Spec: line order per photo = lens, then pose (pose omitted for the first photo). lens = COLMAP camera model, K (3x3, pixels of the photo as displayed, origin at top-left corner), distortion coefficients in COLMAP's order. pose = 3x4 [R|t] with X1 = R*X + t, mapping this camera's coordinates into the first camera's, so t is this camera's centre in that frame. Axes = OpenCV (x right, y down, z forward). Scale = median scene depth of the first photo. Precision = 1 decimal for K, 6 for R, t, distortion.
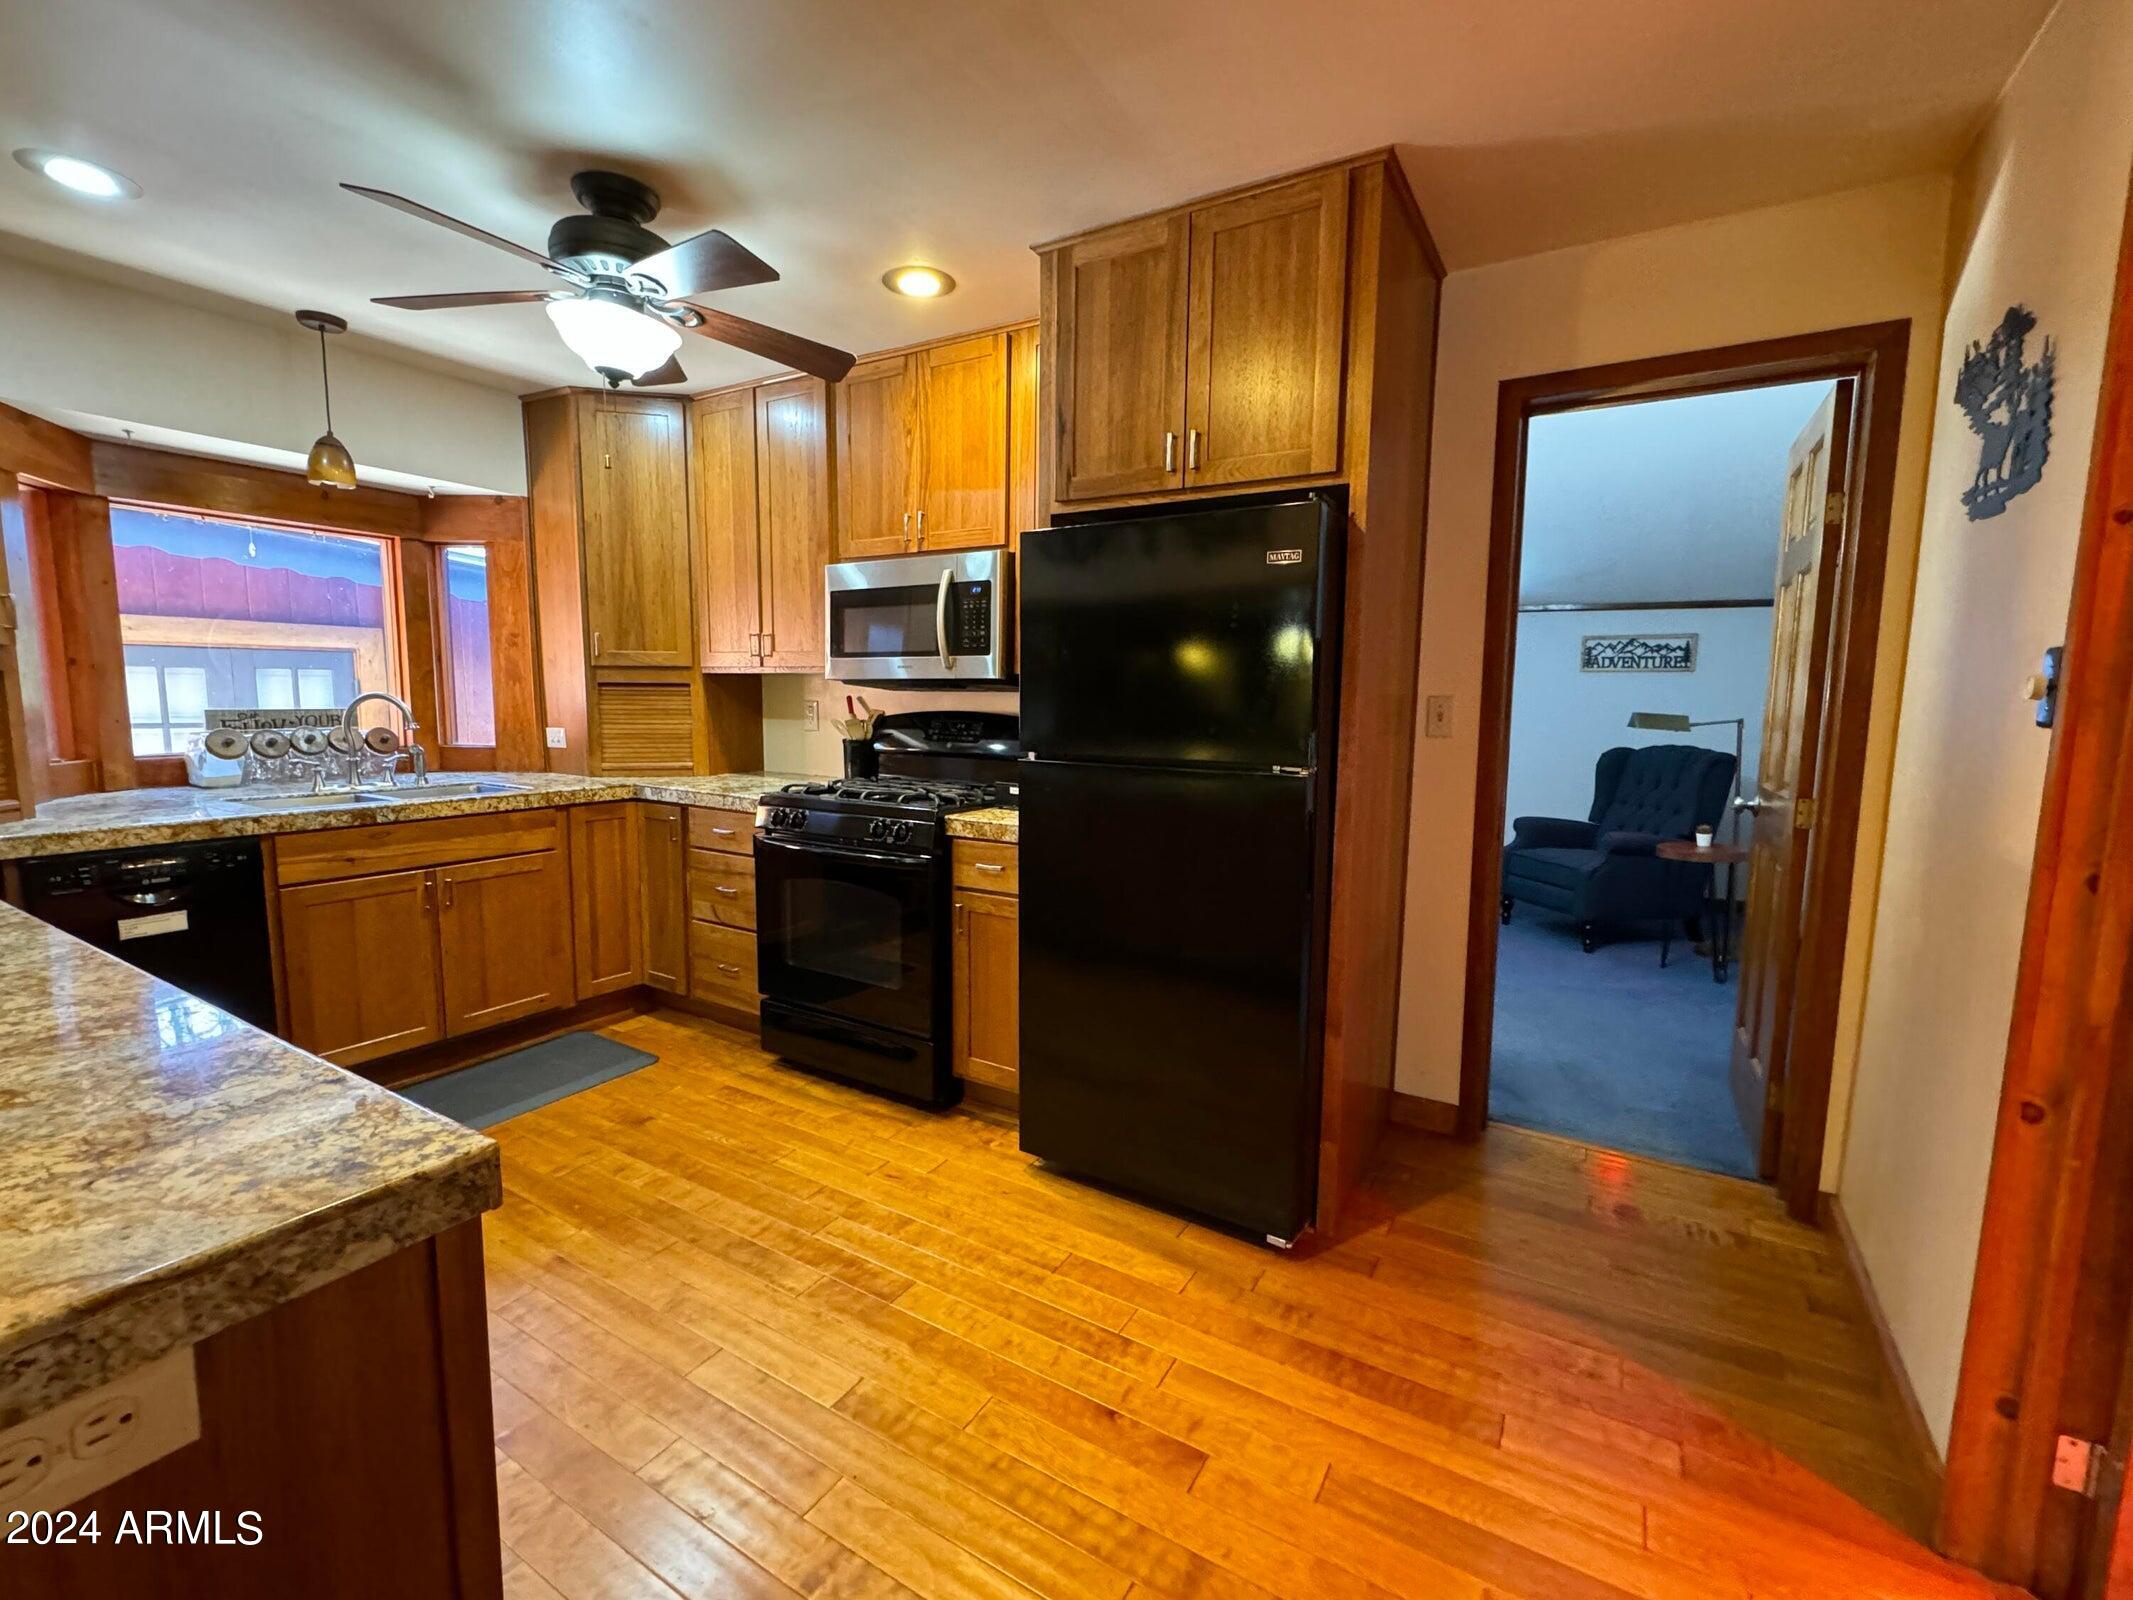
lens RADIAL K [[920.7, 0, 1065.0], [0, 920.7, 800.4], [0, 0, 1]] dist [-0.002782, 0.000619]
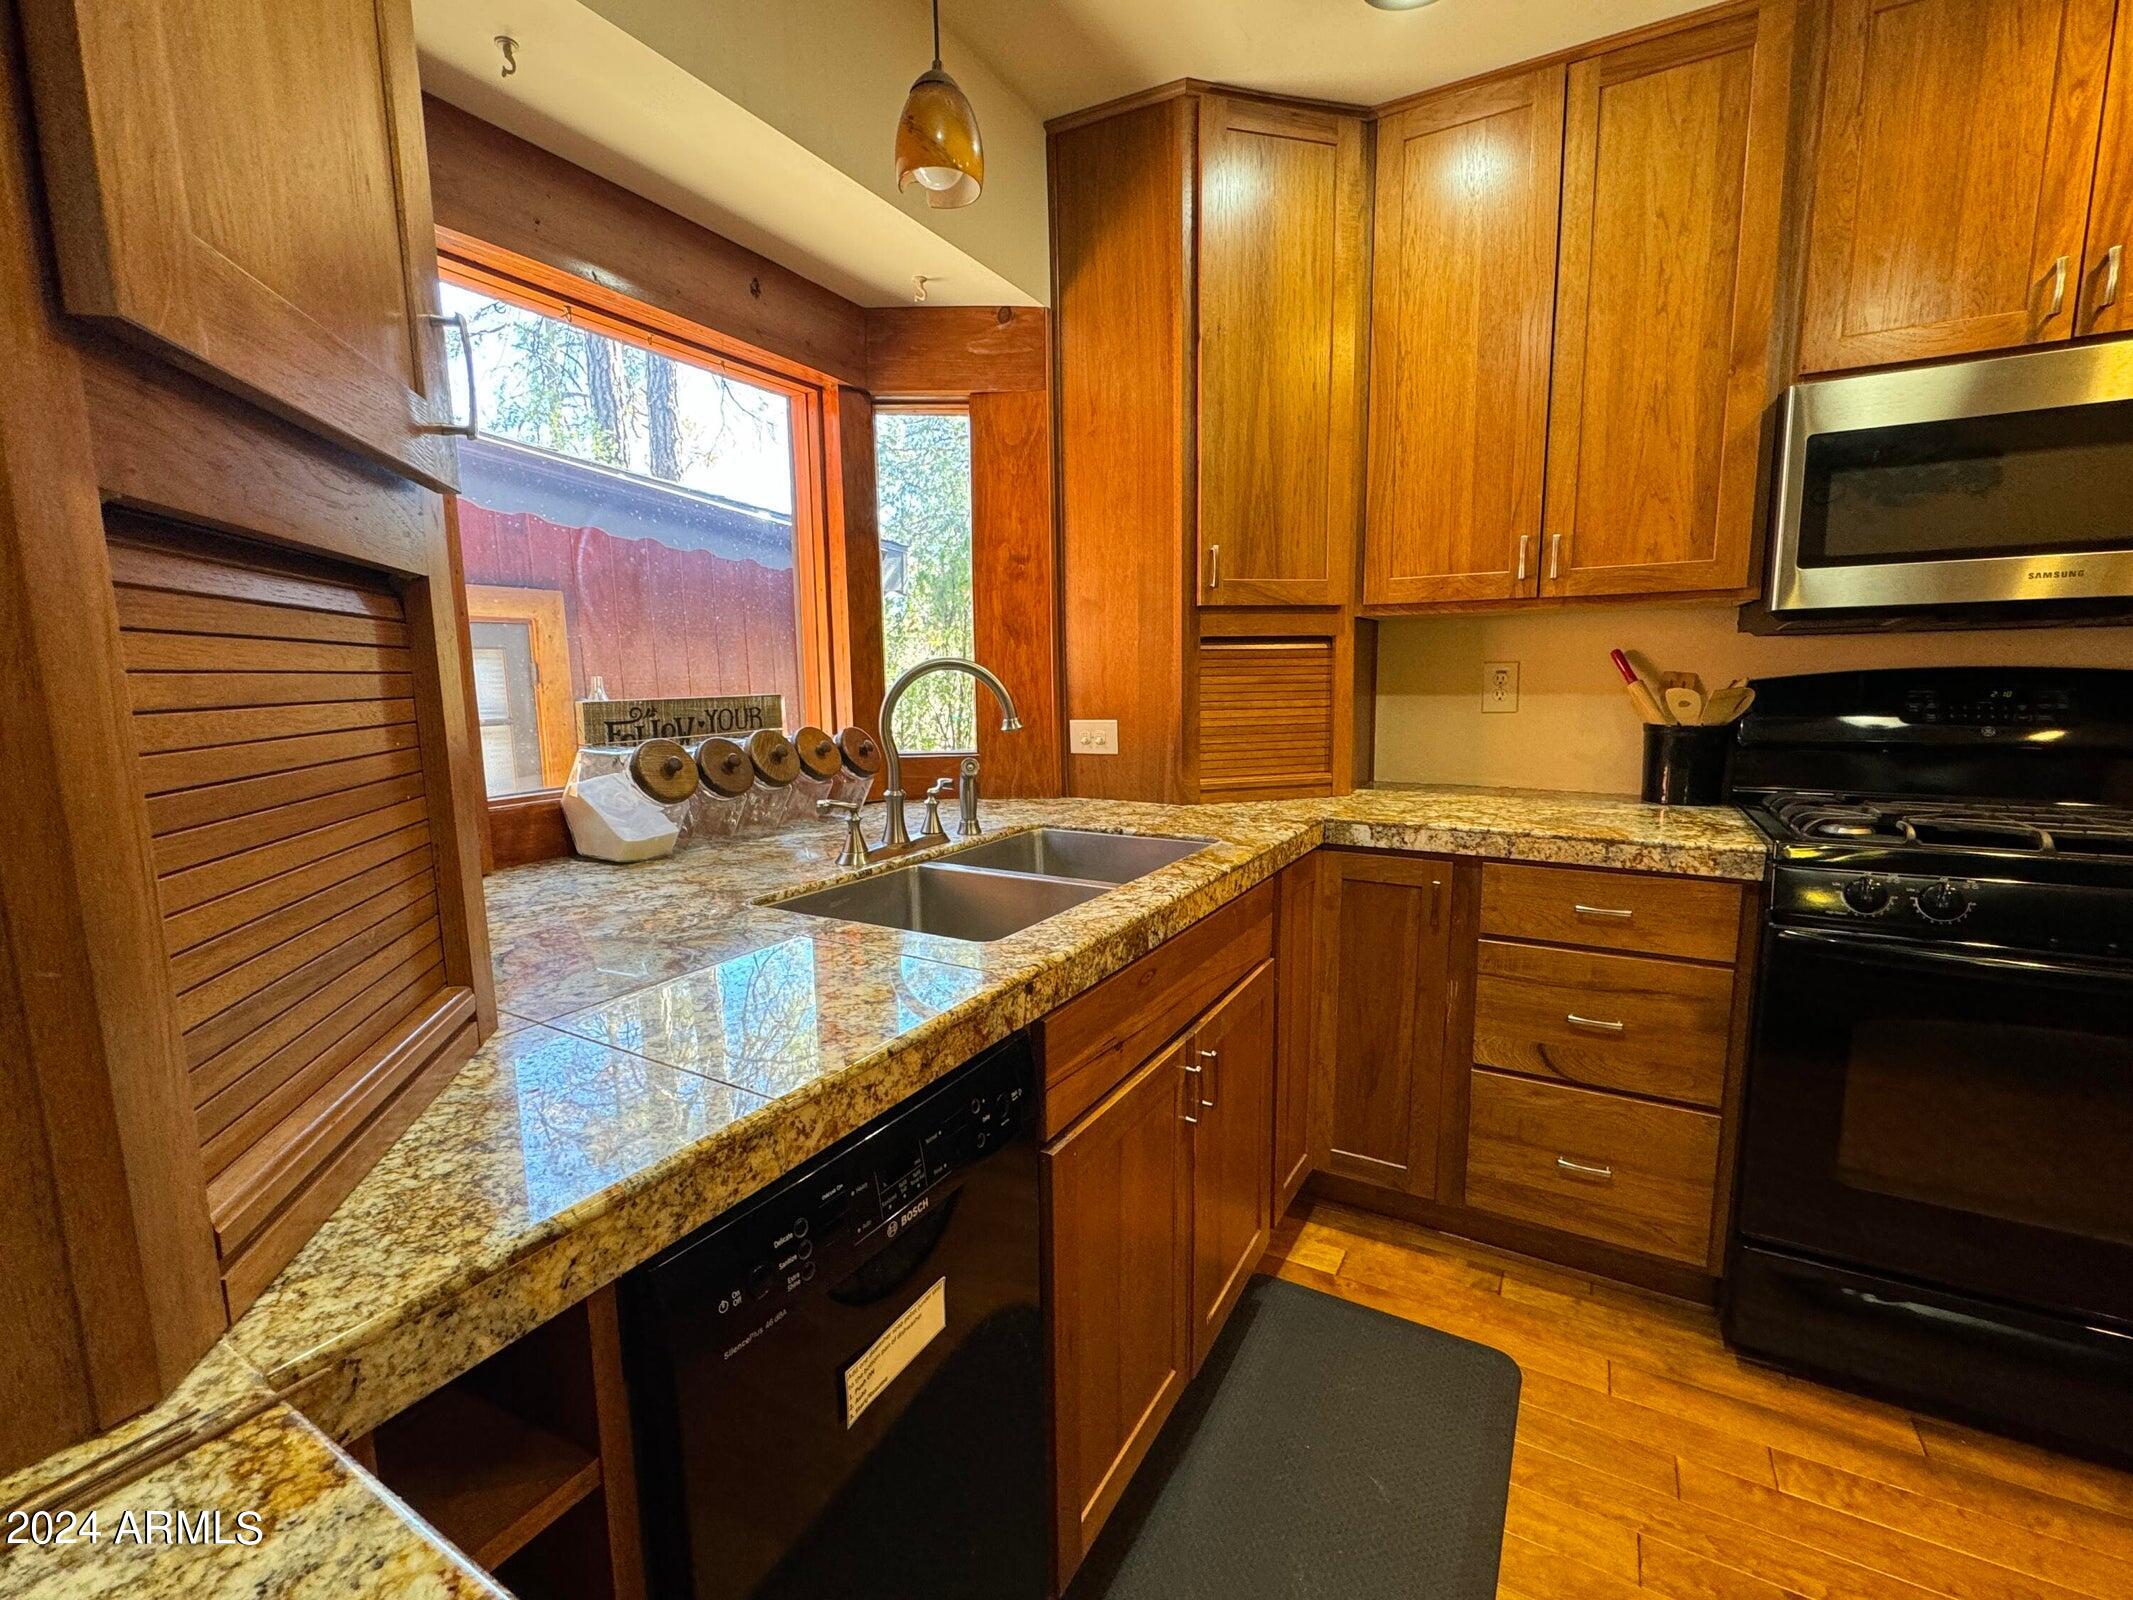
lens RADIAL K [[920.7, 0, 1062.9], [0, 920.7, 802.4], [0, 0, 1]] dist [-0.002782, 0.000619]
pose [[0.999347, -0.029960, 0.020188, -0.652650], [0.029482, 0.999288, 0.023560, -0.046055], [-0.020879, -0.022949, 0.999519, 0.470630]]
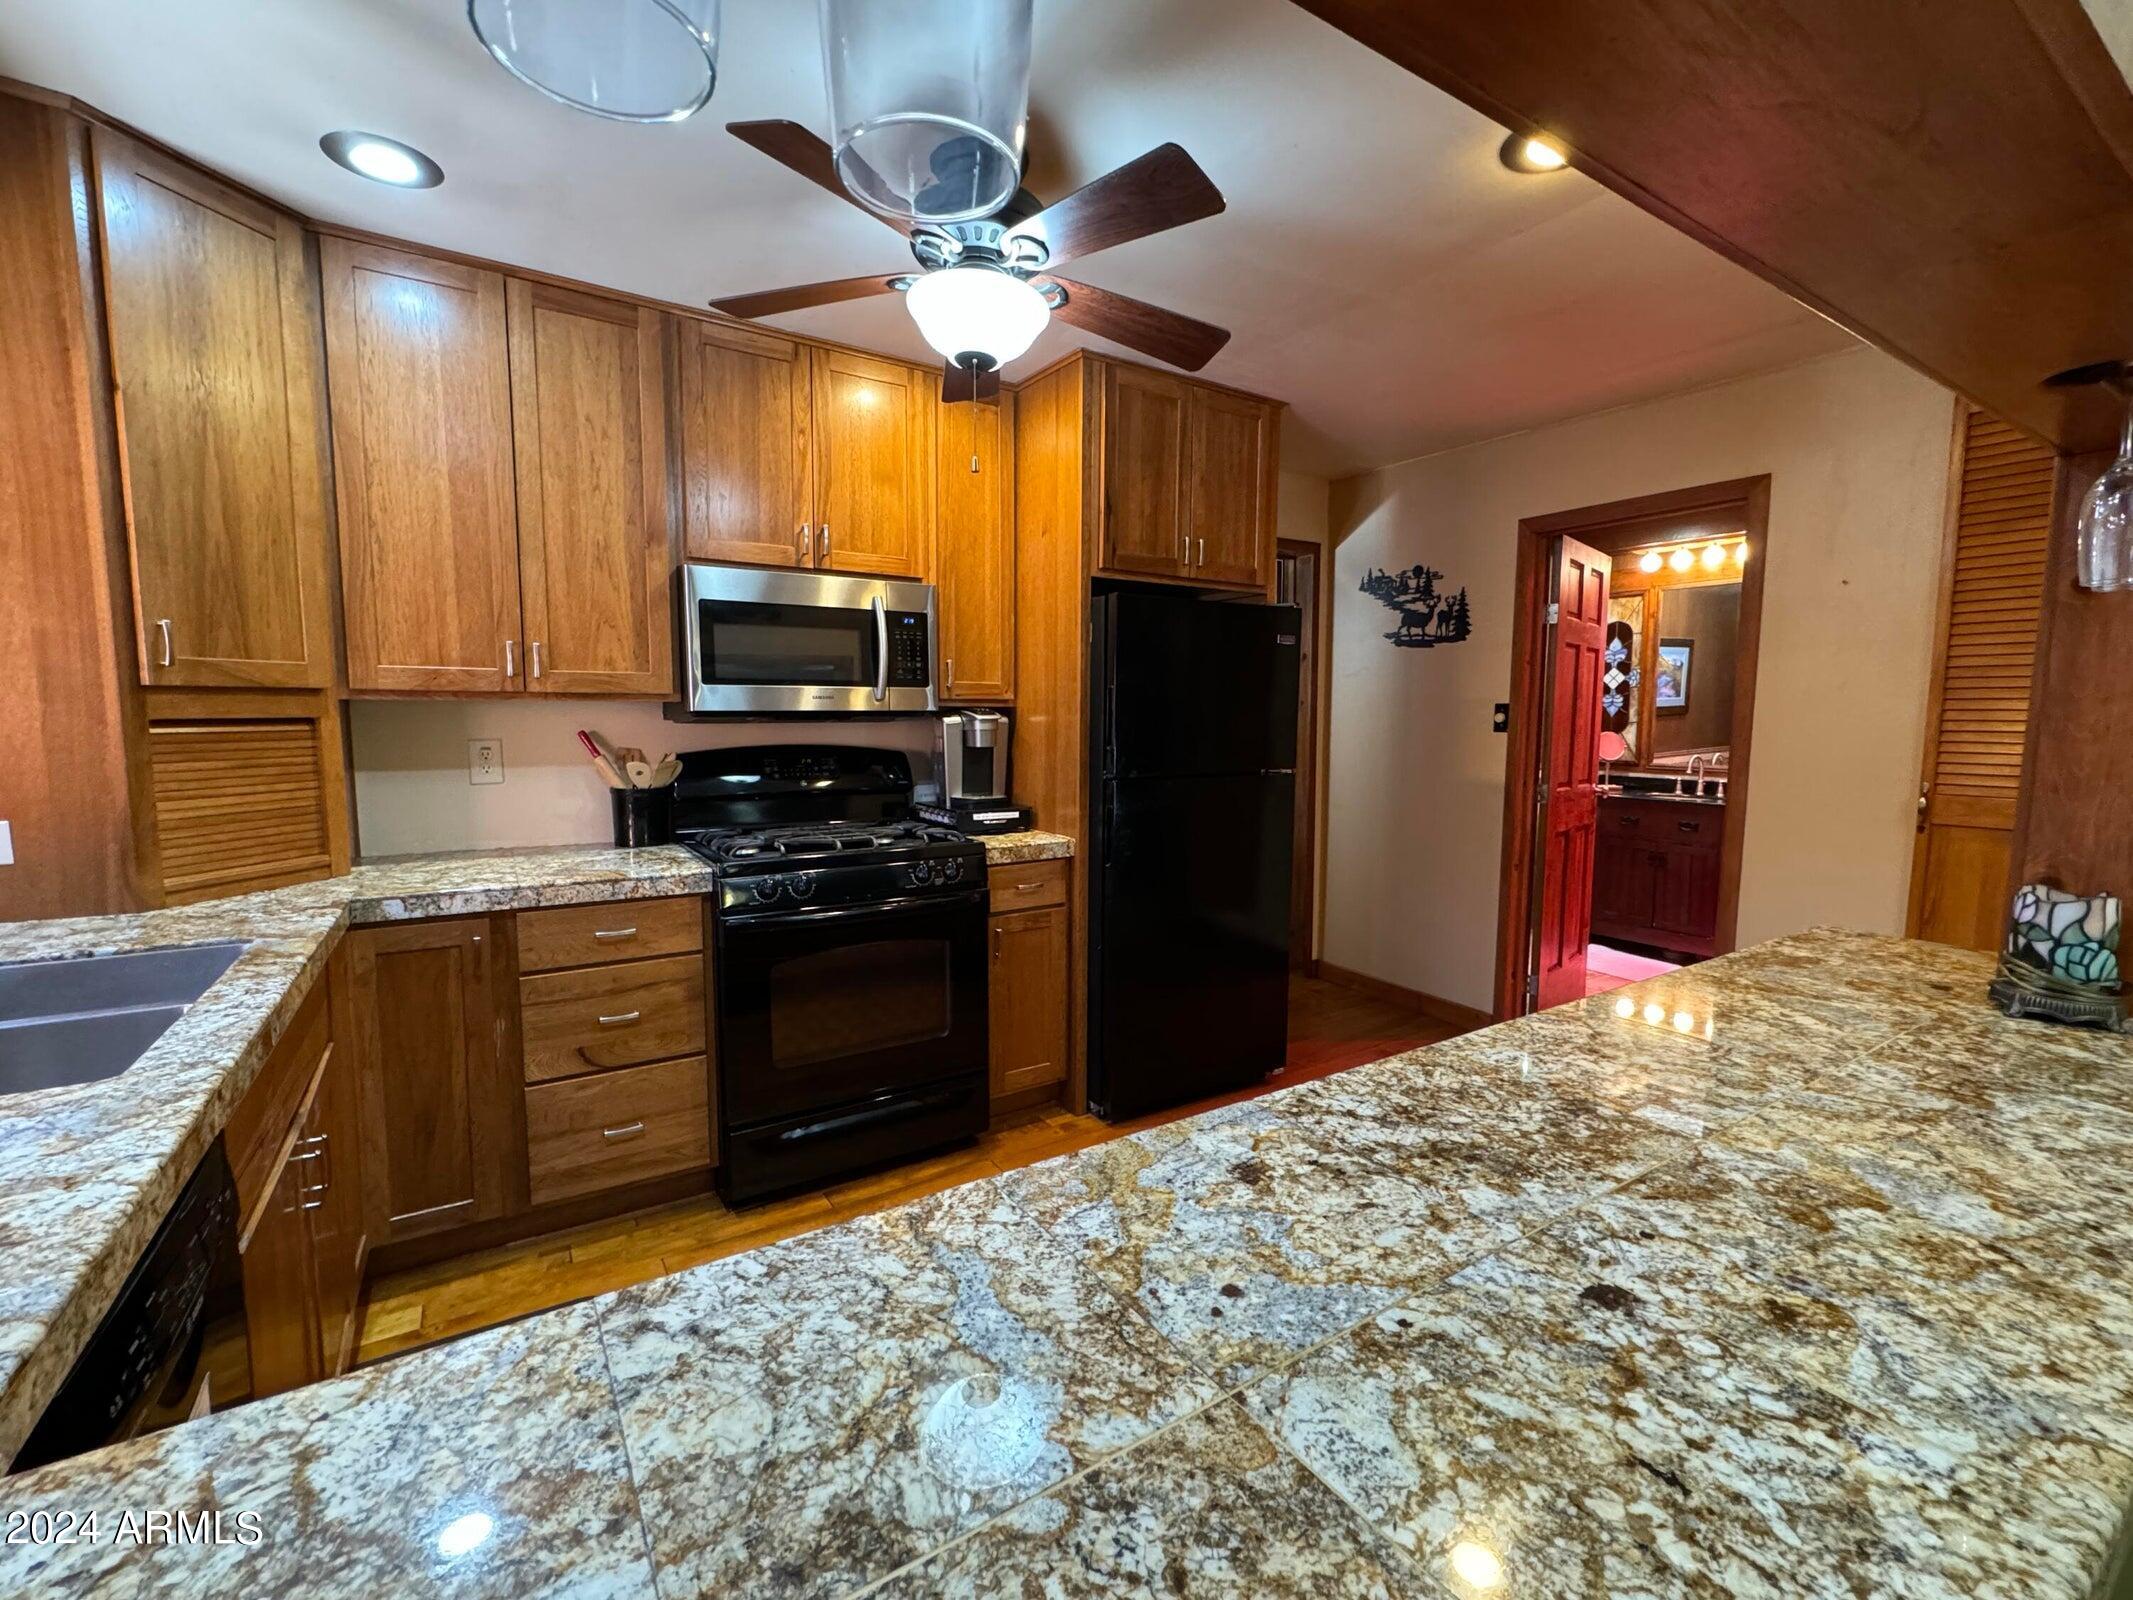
lens RADIAL K [[920.7, 0, 1066.0], [0, 920.7, 799.9], [0, 0, 1]] dist [-0.002782, 0.000619]
pose [[0.434706, -0.096547, 0.895382, -0.796932], [0.104821, 0.992903, 0.056173, -0.065748], [-0.894451, 0.069436, 0.441741, 0.368540]]
